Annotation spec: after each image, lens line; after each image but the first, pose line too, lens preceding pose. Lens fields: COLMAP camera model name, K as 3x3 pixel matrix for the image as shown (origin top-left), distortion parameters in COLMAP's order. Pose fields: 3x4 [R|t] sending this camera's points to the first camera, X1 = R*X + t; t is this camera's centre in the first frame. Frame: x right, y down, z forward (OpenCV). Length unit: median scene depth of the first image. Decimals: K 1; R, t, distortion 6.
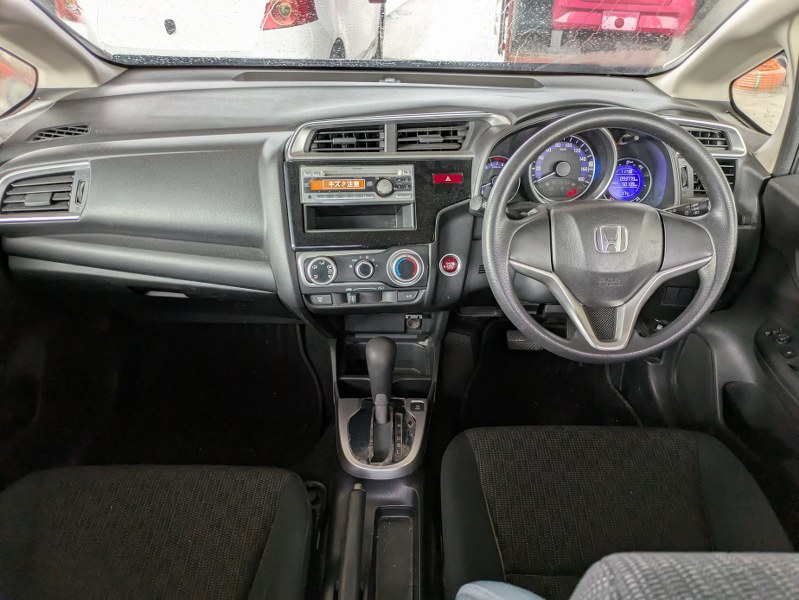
lens RADIAL K [[596.4, 0, 401.4], [0, 596.4, 302.4], [0, 0, 1]] dist [0.052583, -0.046424]
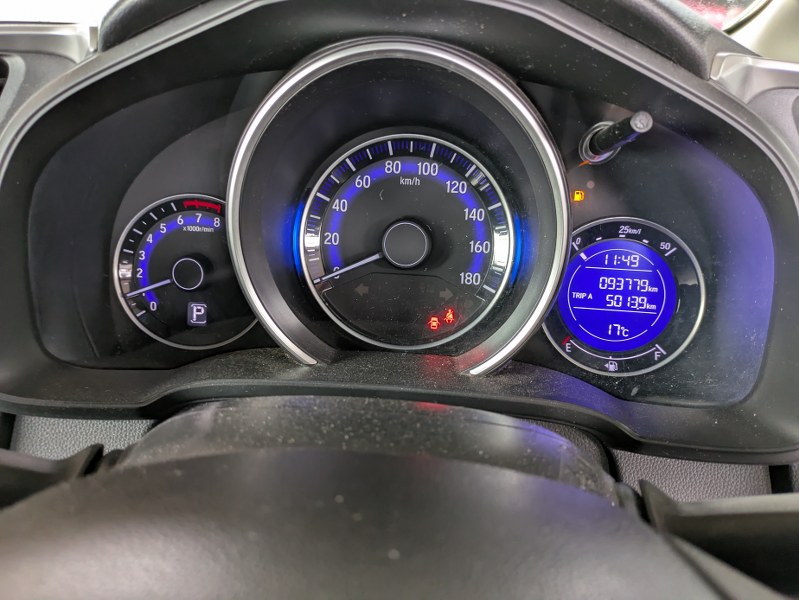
lens RADIAL K [[596.4, 0, 398.9], [0, 596.4, 300.5], [0, 0, 1]] dist [0.052583, -0.046424]
pose [[0.996363, 0.046519, -0.071390, 0.288228], [-0.053837, 0.993091, -0.104265, -0.161524], [0.066046, 0.107729, 0.991984, 0.700055]]
